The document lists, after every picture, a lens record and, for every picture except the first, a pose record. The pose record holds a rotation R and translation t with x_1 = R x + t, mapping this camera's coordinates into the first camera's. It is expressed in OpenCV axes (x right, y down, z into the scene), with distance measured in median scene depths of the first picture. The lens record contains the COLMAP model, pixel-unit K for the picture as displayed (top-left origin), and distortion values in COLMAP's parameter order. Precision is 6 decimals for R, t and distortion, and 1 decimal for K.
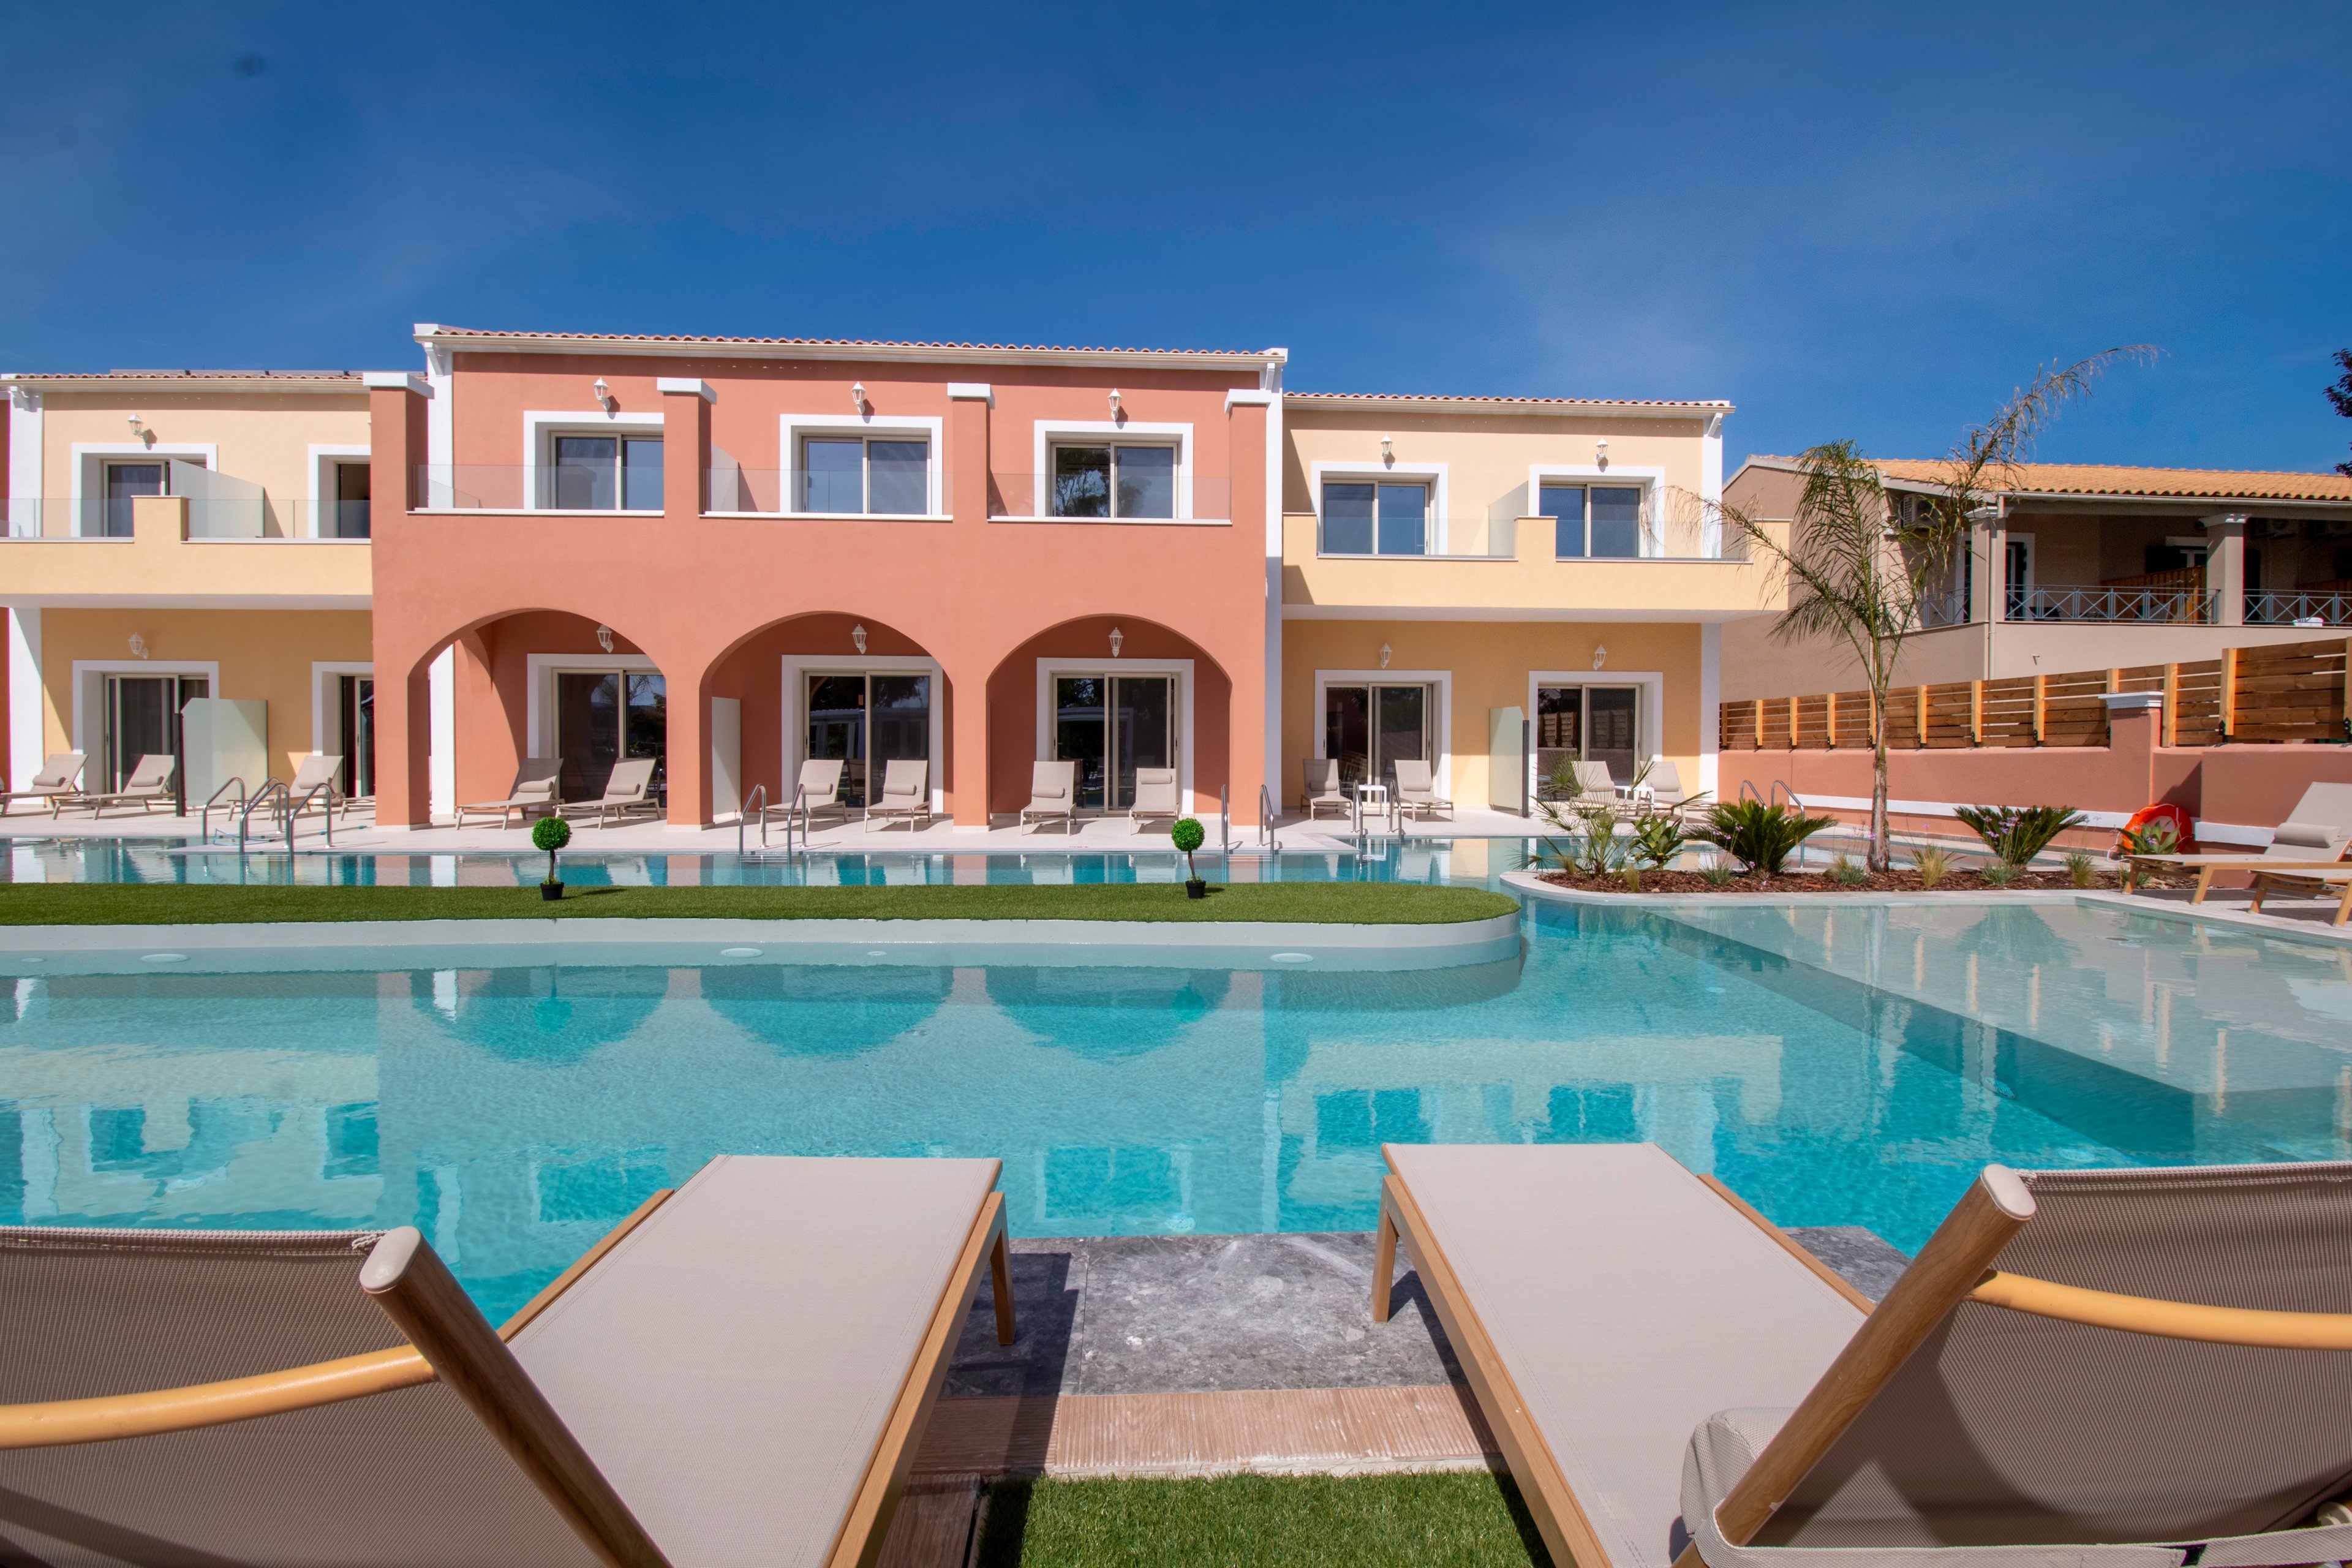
lens RADIAL K [[1072.5, 0, 1176.0], [0, 1072.5, 784.0], [0, 0, 1]] dist [-0.008816, 0.000244]
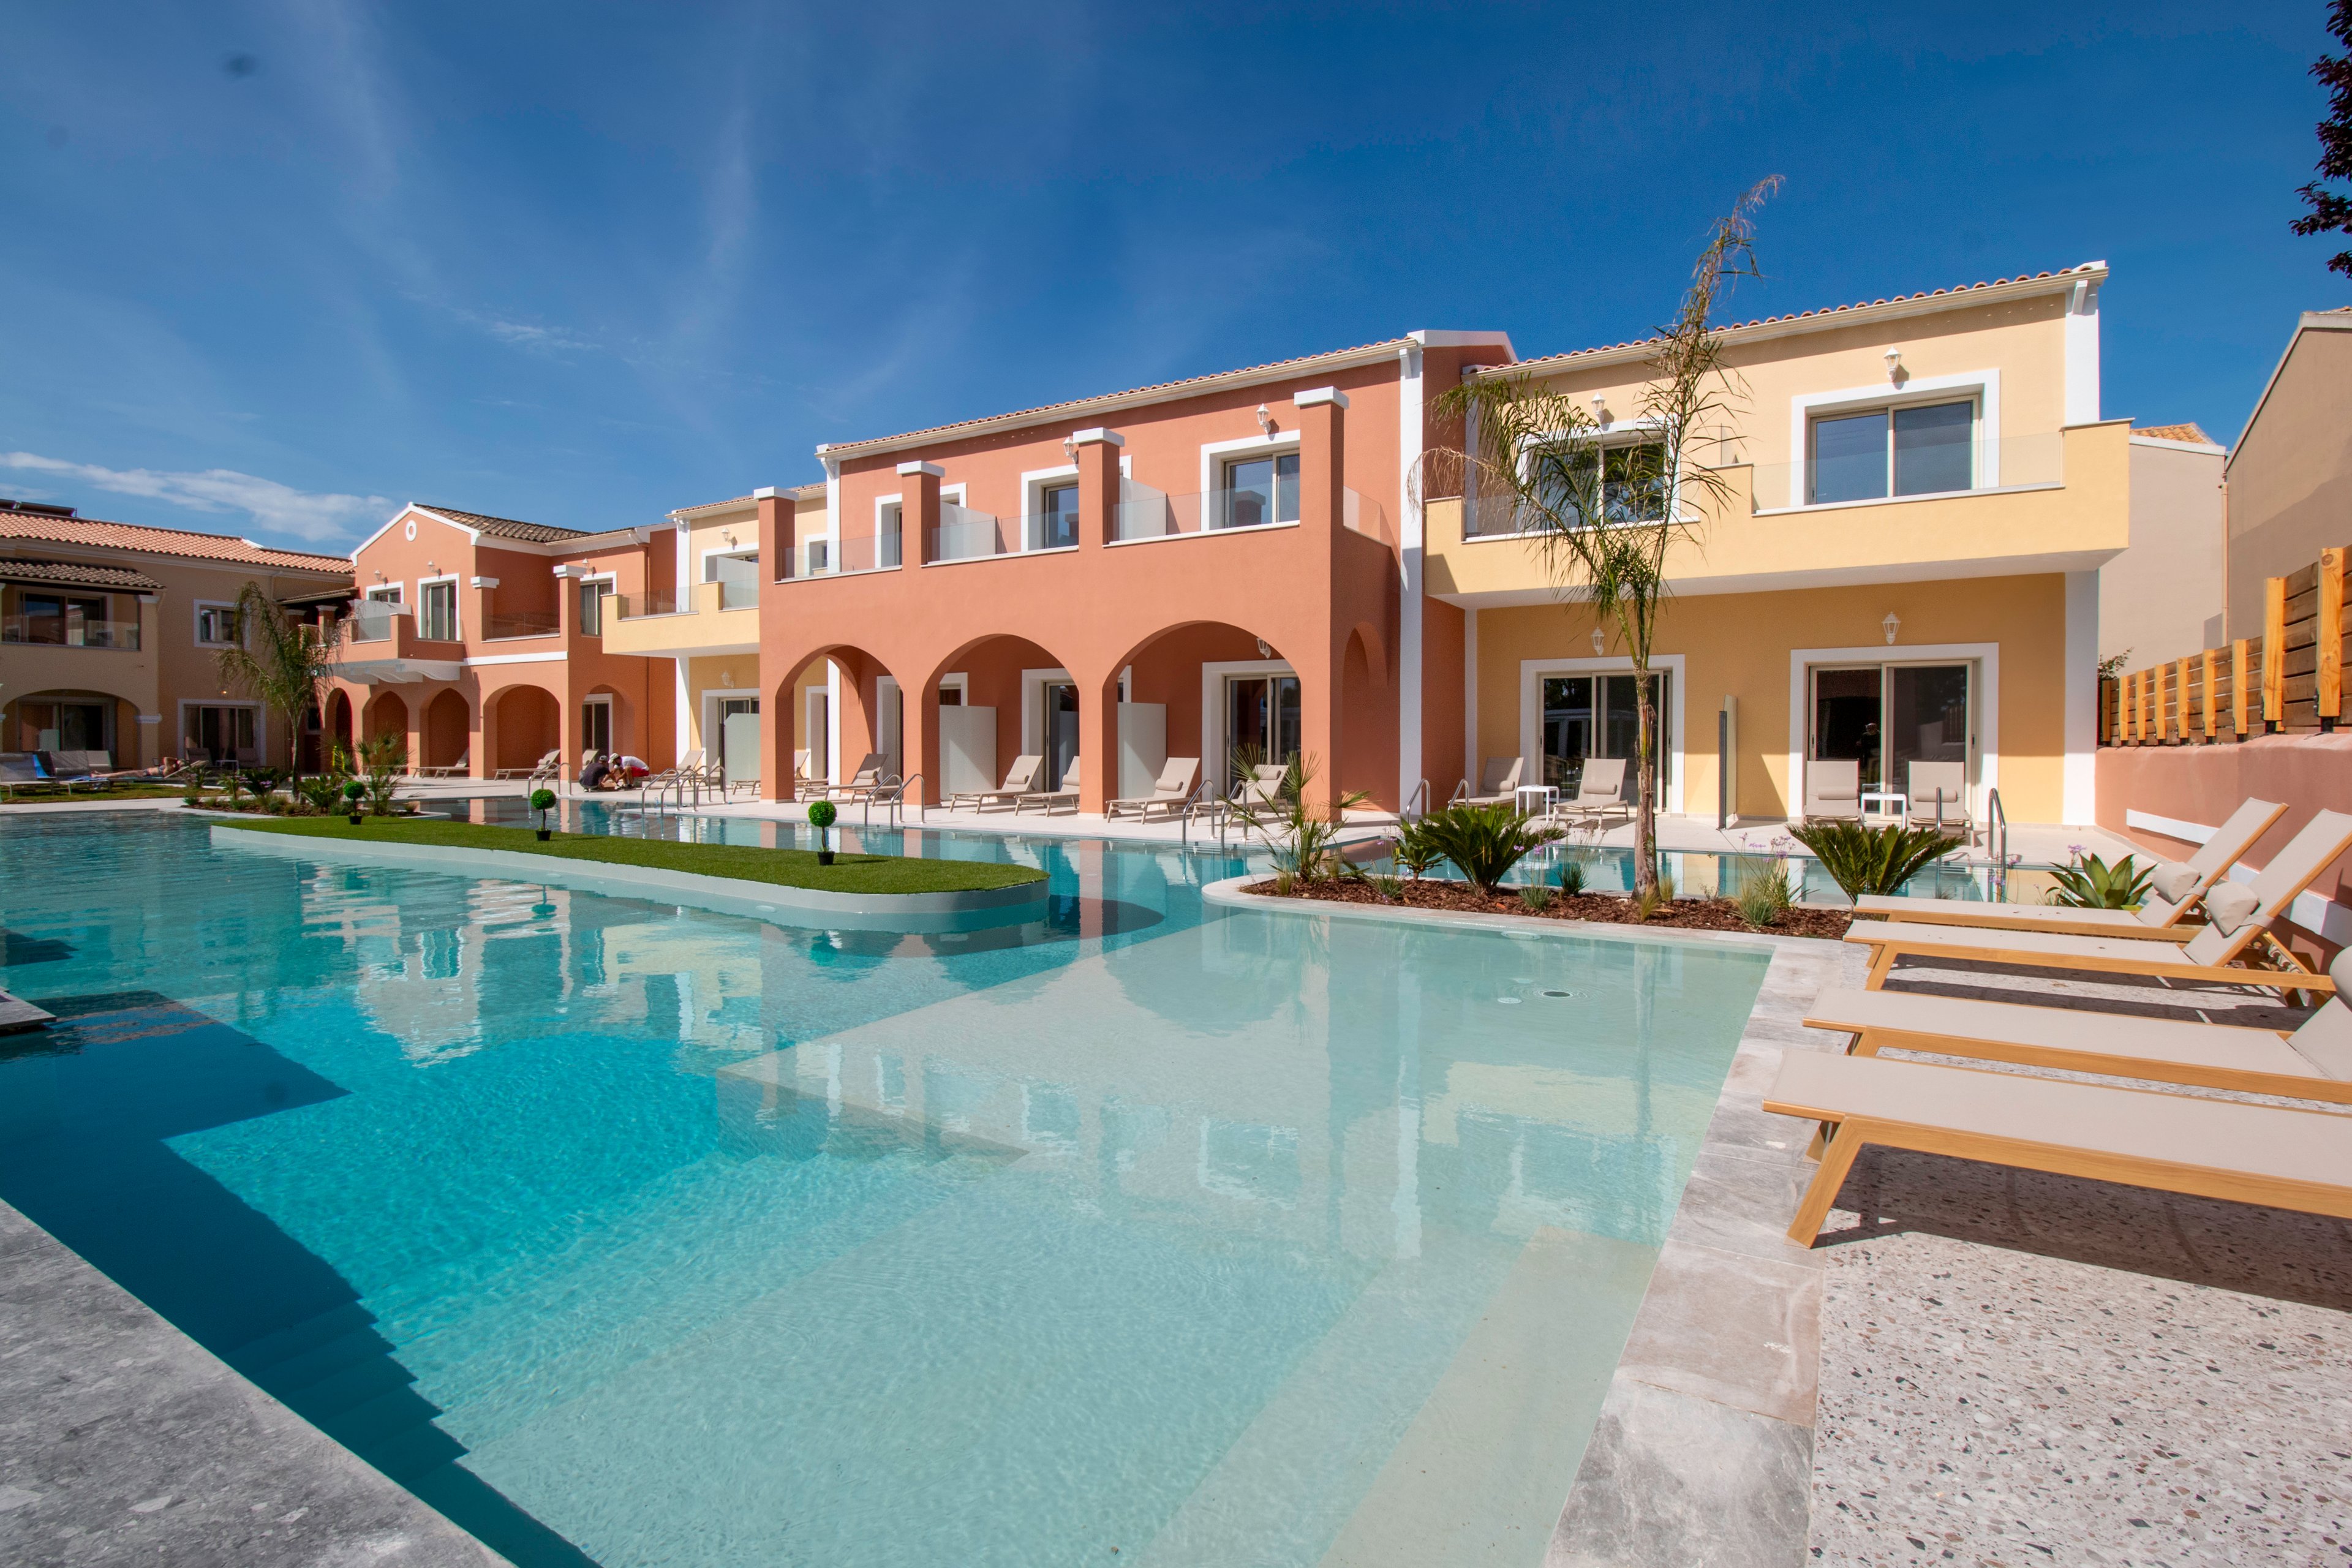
lens RADIAL K [[1179.4, 0, 1210.6], [0, 1179.4, 769.4], [0, 0, 1]] dist [-0.000946, -0.016594]
pose [[0.819165, 0.009377, -0.573481, 0.478427], [-0.018369, 0.999782, -0.009891, 0.001391], [0.573264, 0.018637, 0.819159, 0.023015]]
